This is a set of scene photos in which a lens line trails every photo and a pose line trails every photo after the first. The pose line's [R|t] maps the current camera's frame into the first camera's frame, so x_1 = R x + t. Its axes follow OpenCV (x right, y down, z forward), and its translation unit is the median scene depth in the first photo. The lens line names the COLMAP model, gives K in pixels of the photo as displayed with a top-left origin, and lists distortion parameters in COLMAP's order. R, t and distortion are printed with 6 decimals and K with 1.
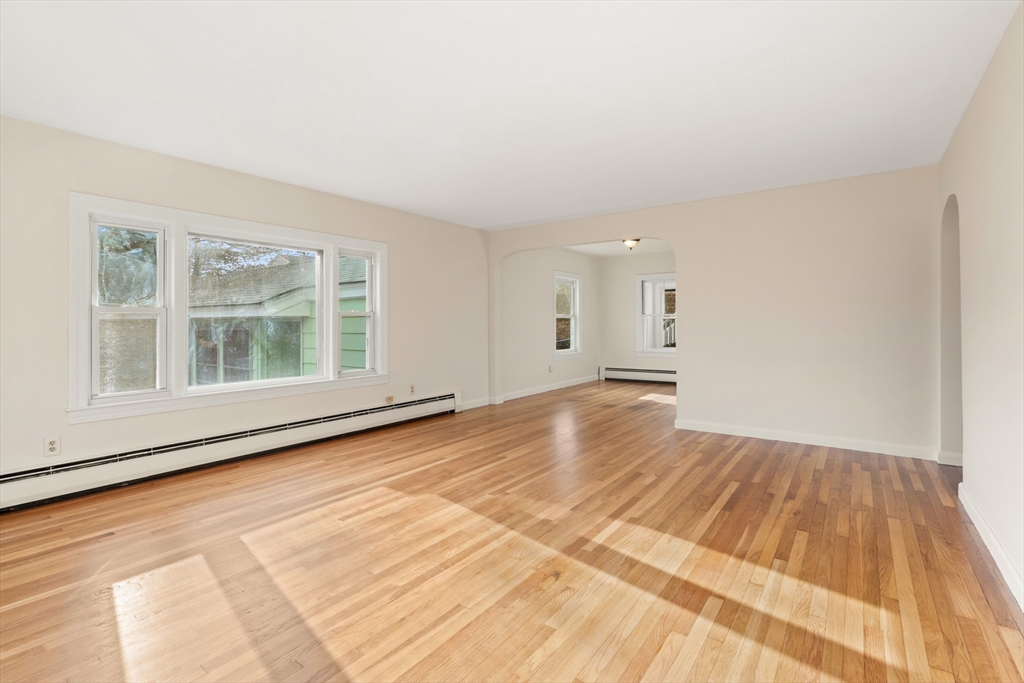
lens RADIAL K [[459.5, 0, 516.0], [0, 459.5, 324.5], [0, 0, 1]] dist [-0.011913, 0.000607]
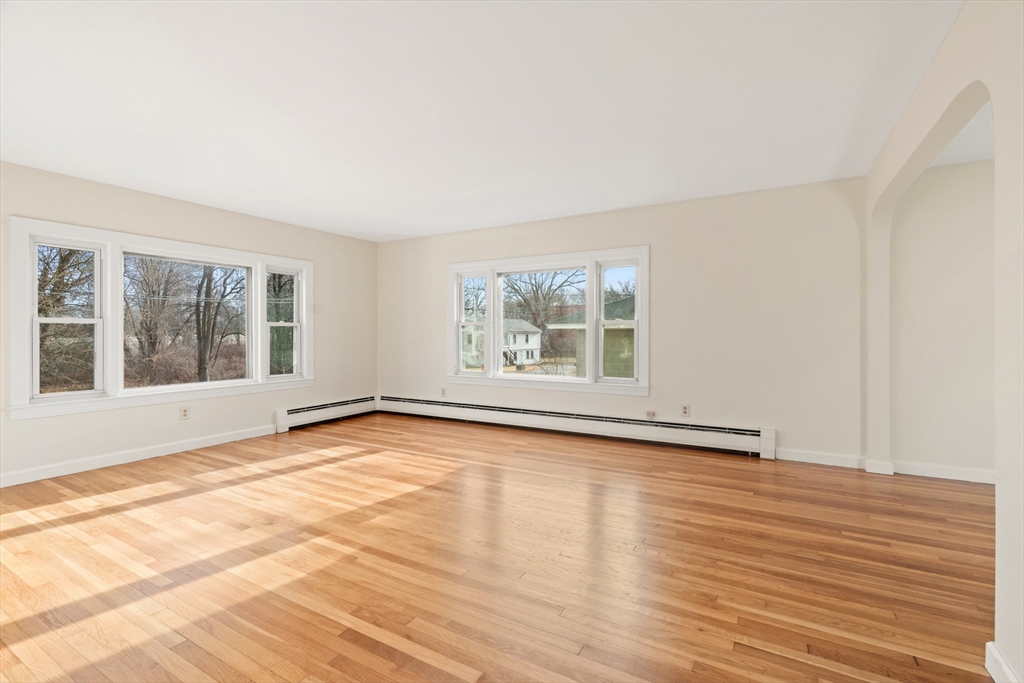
lens RADIAL K [[459.5, 0, 516.0], [0, 459.5, 324.5], [0, 0, 1]] dist [-0.011913, 0.000607]
pose [[0.121195, -0.014424, -0.992524, 1.257084], [-0.003131, 0.999884, -0.014913, -0.000699], [0.992624, 0.004915, 0.121136, 1.311039]]
